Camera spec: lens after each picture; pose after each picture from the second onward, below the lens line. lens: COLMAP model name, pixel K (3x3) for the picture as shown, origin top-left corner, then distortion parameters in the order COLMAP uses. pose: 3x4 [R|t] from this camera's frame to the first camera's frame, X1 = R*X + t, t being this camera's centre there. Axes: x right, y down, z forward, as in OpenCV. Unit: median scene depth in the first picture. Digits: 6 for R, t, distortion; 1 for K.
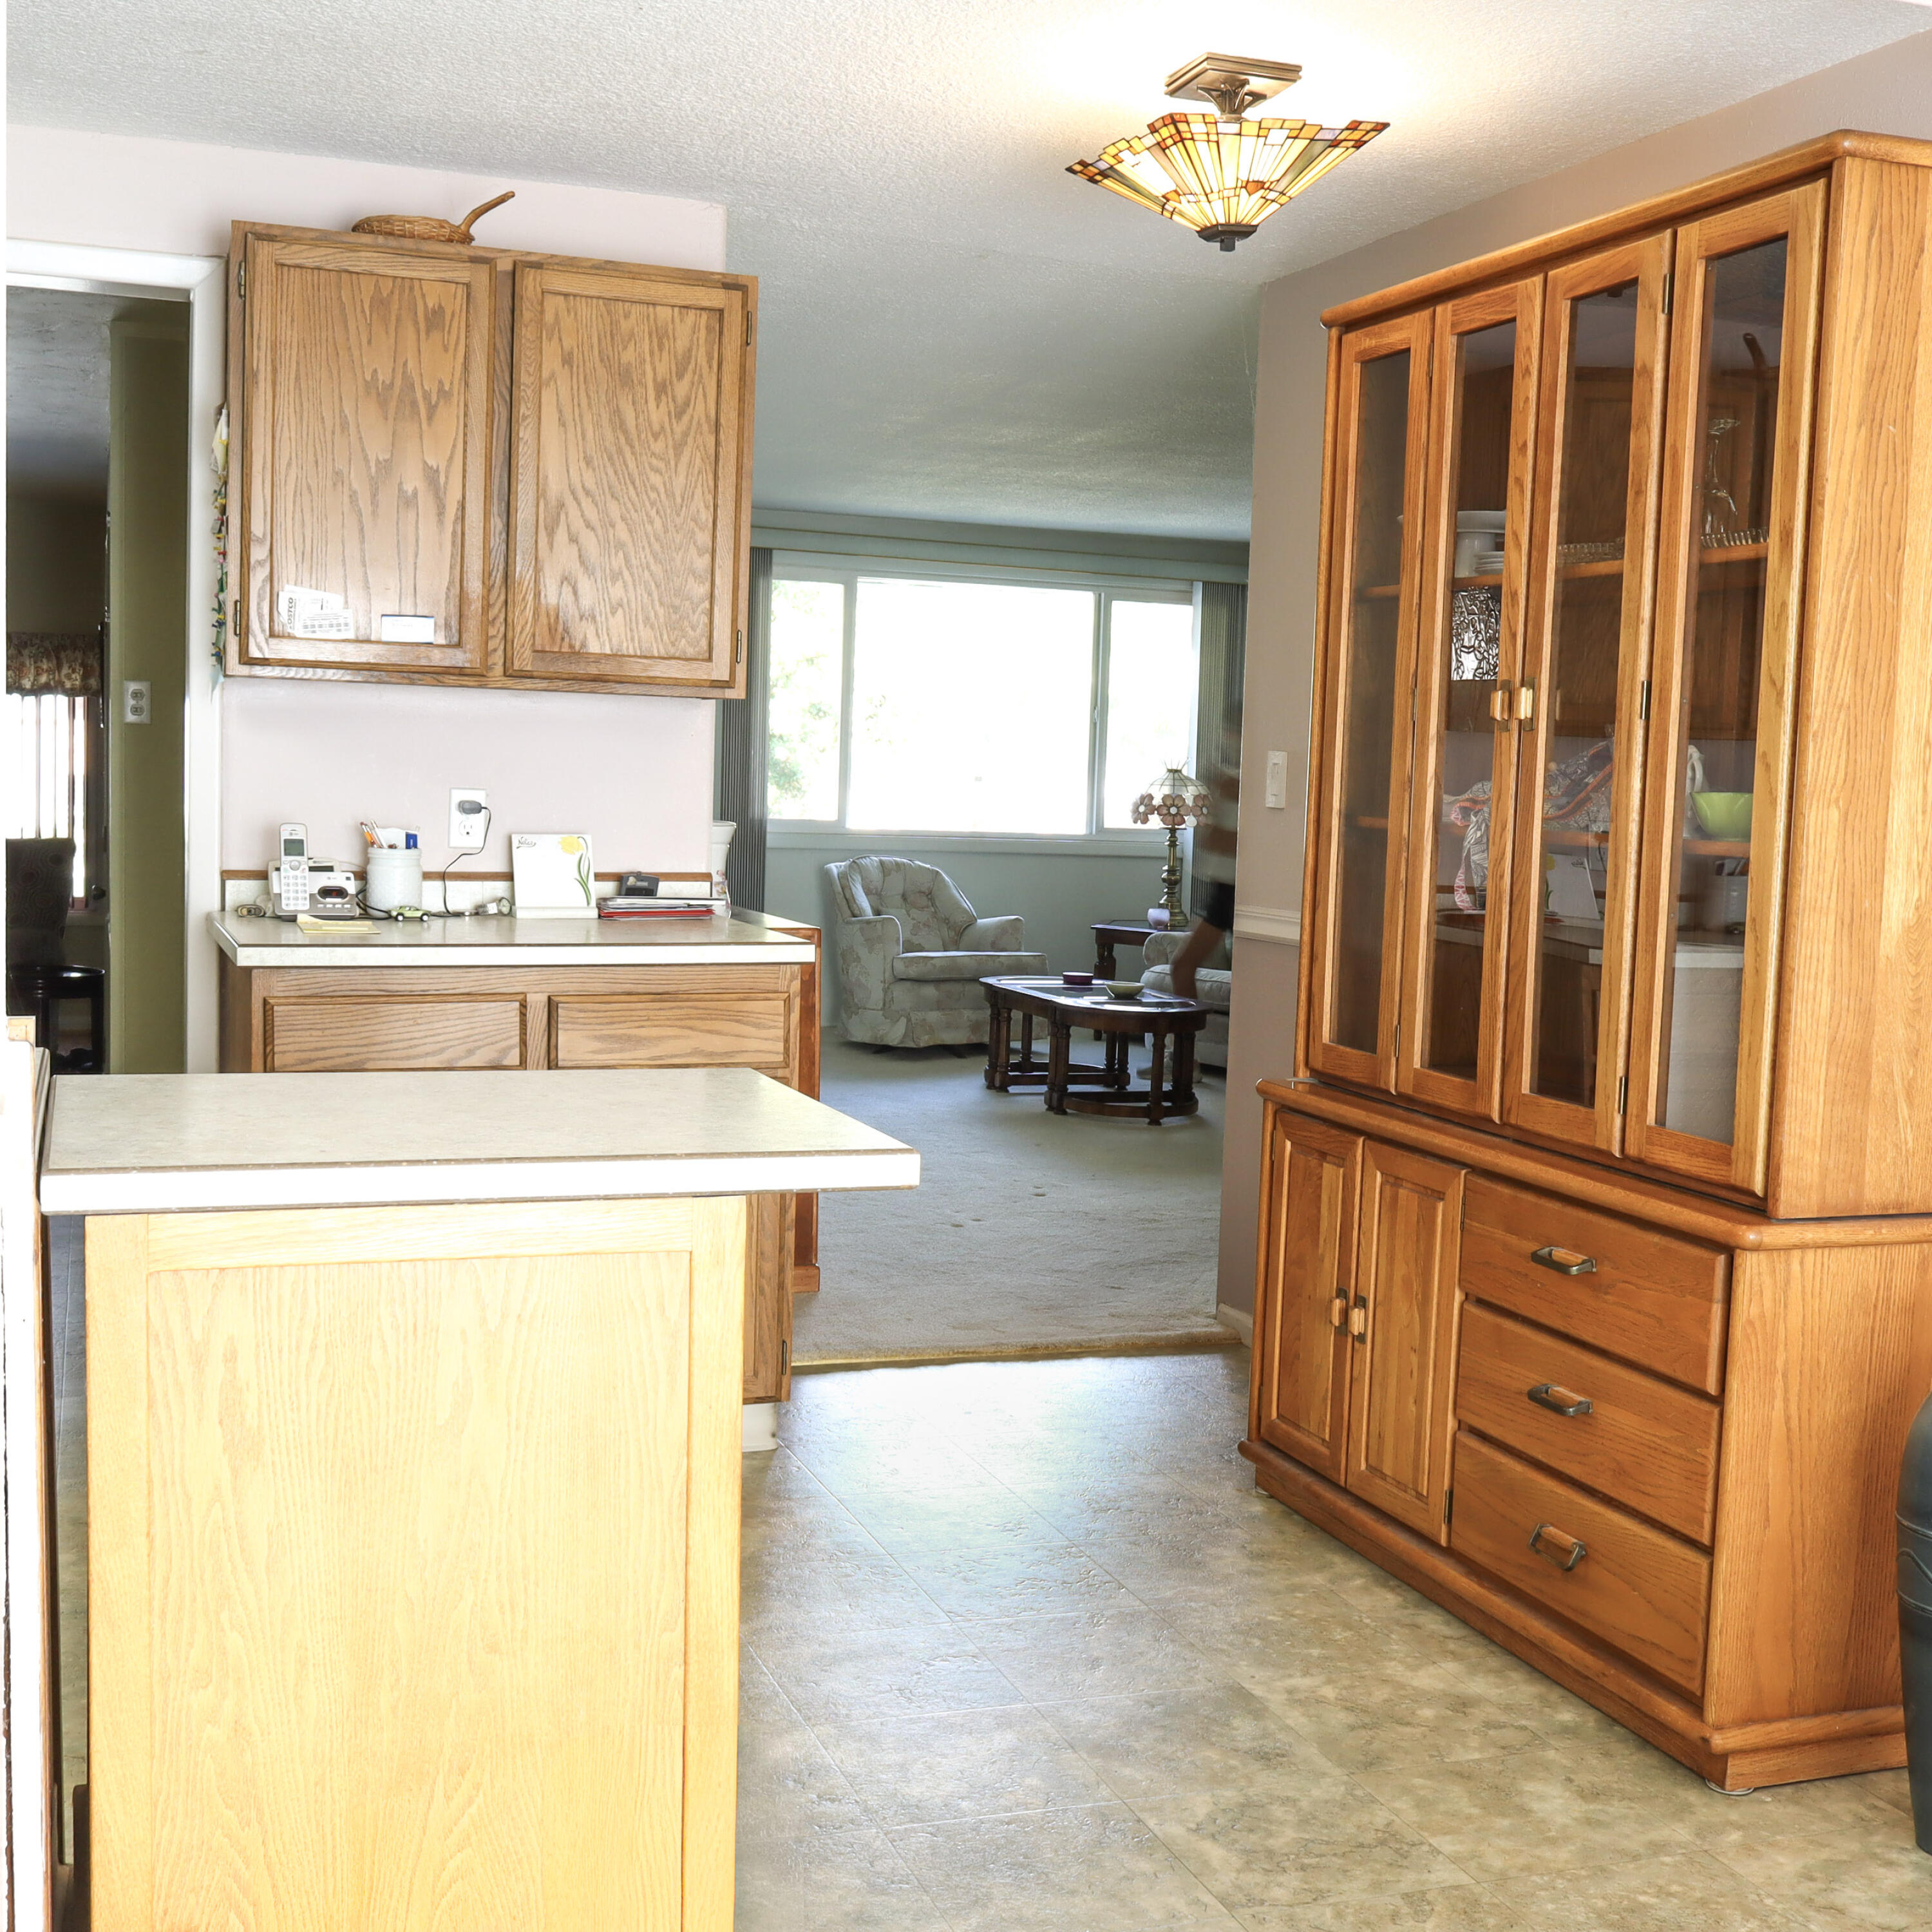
lens RADIAL K [[2441.8, 0, 966.0], [0, 2441.8, 966.0], [0, 0, 1]] dist [-0.001781, -0.012410]
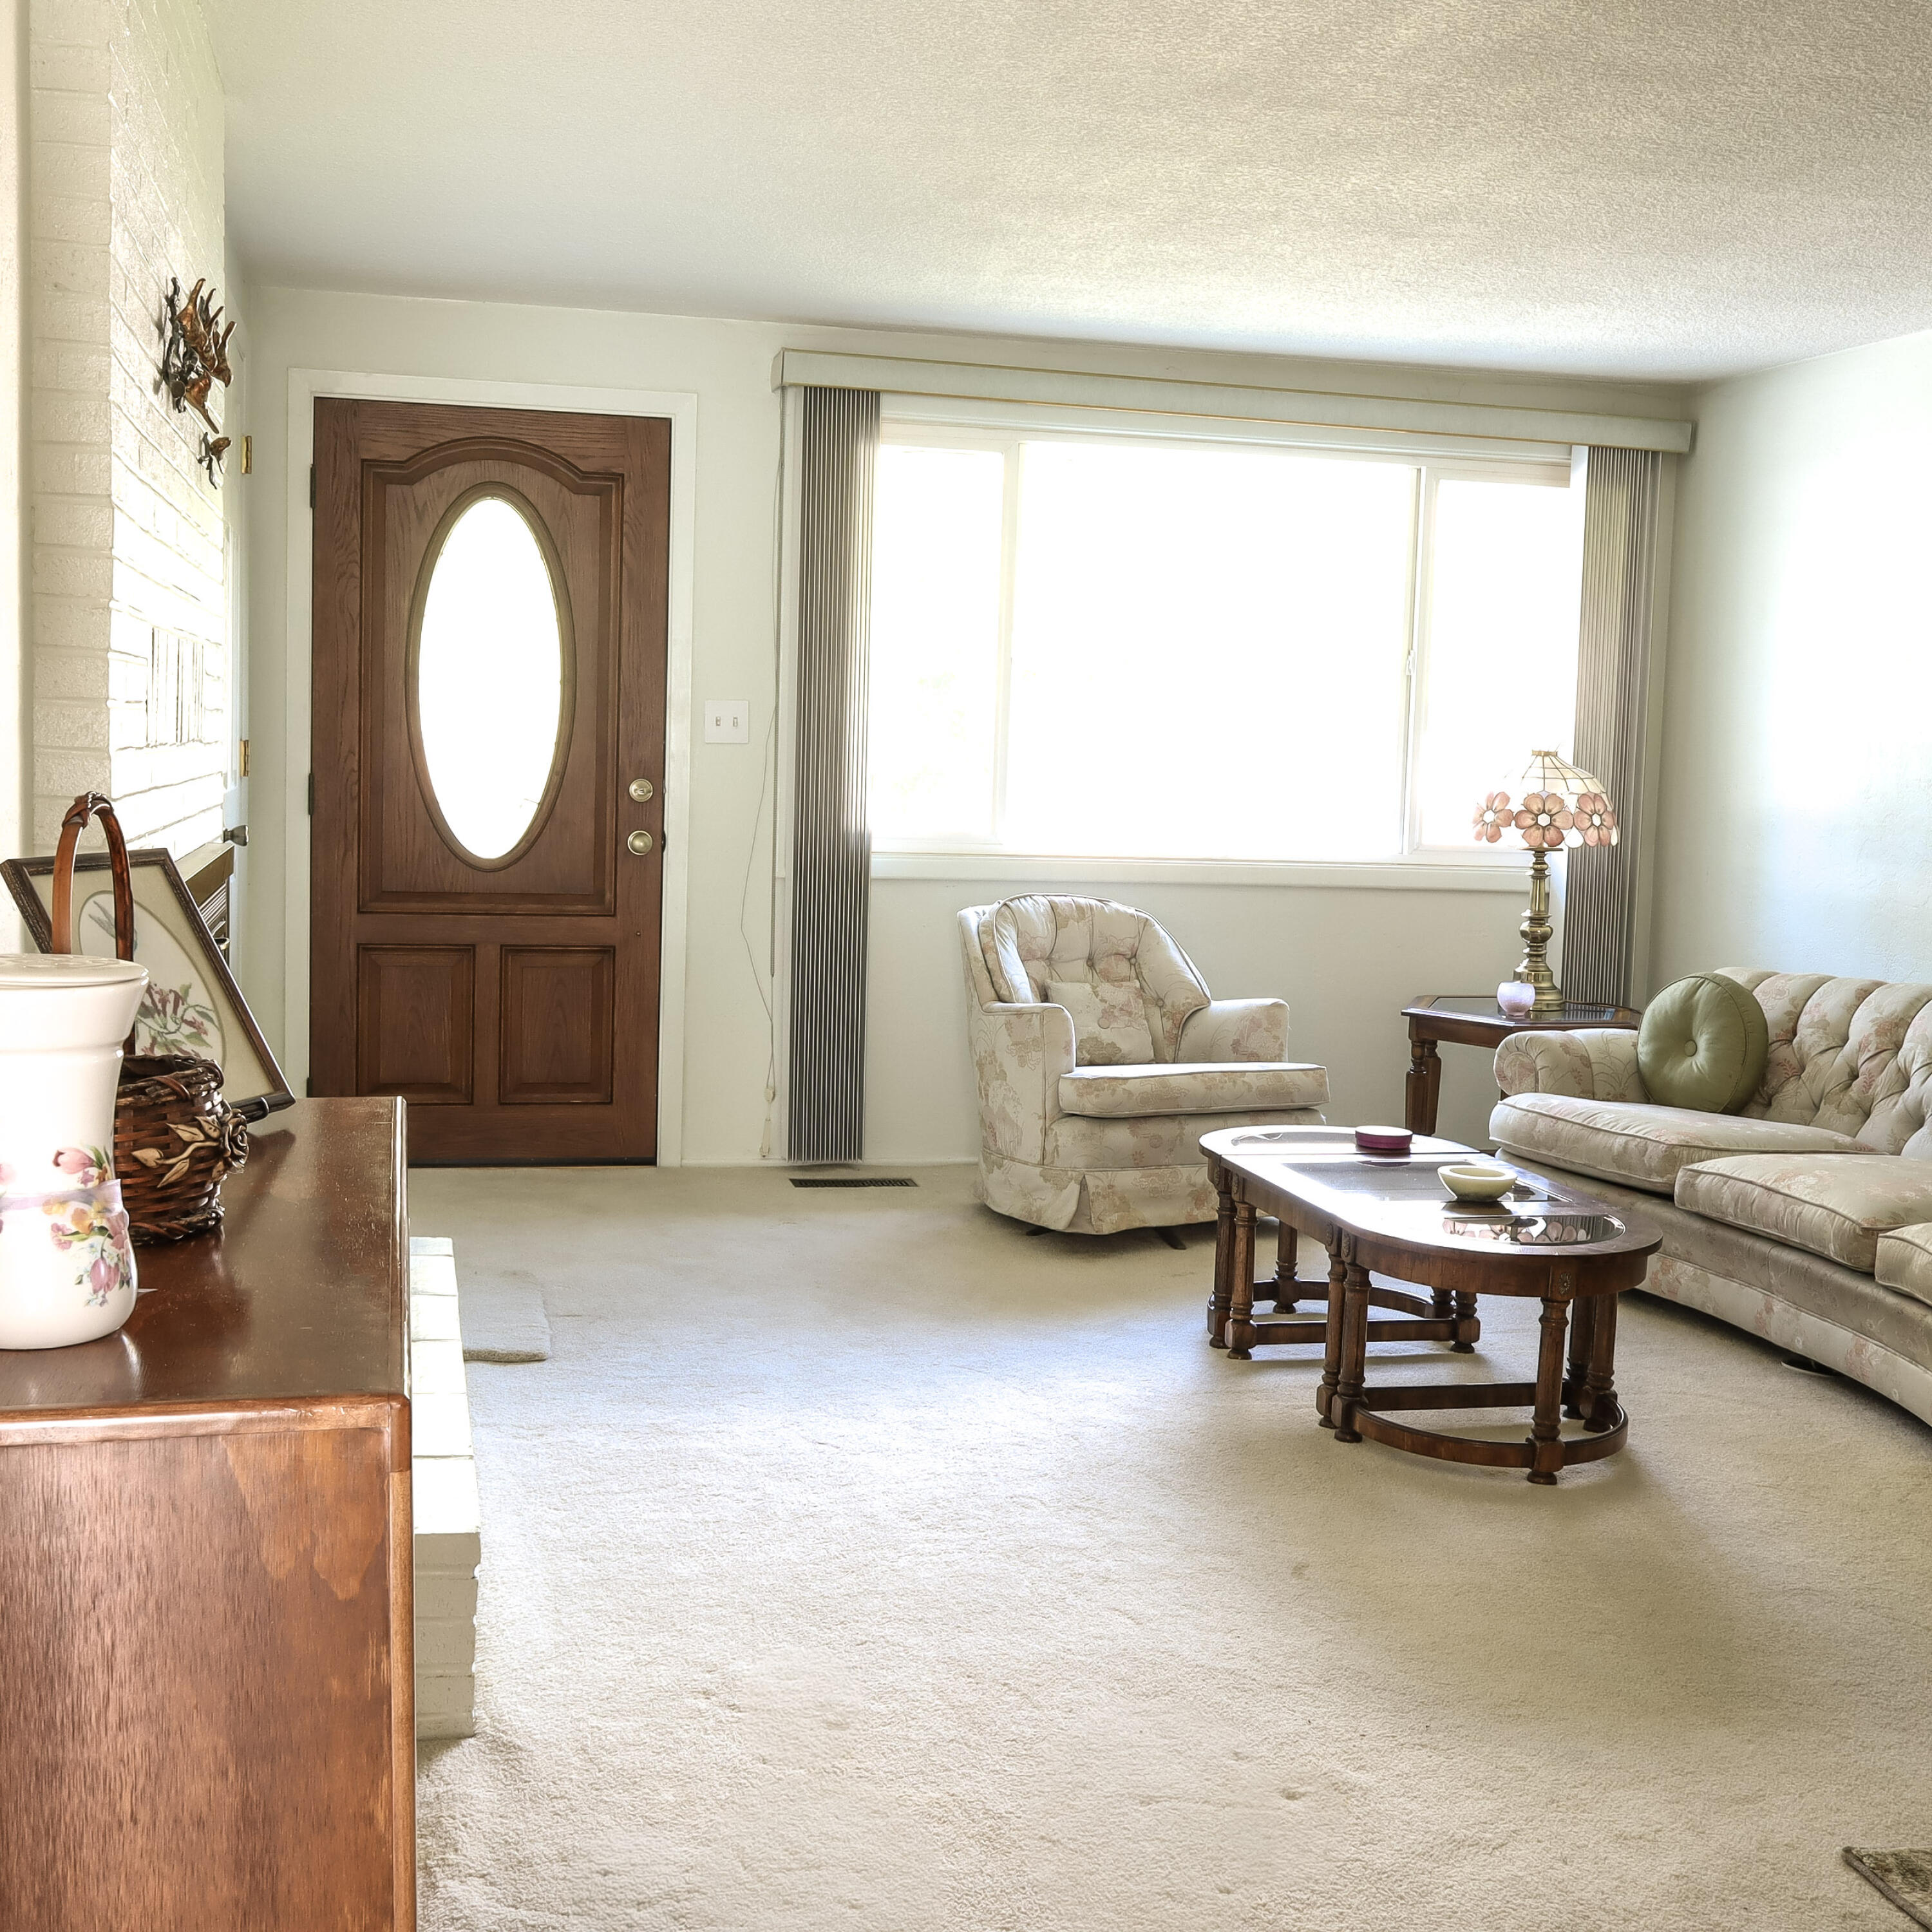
lens RADIAL K [[2441.8, 0, 966.0], [0, 2441.8, 966.0], [0, 0, 1]] dist [-0.001781, -0.012410]
pose [[0.993198, 0.009481, -0.116052, 0.014701], [-0.008379, 0.999915, 0.009977, -0.033853], [0.116137, -0.008936, 0.993193, 0.402505]]
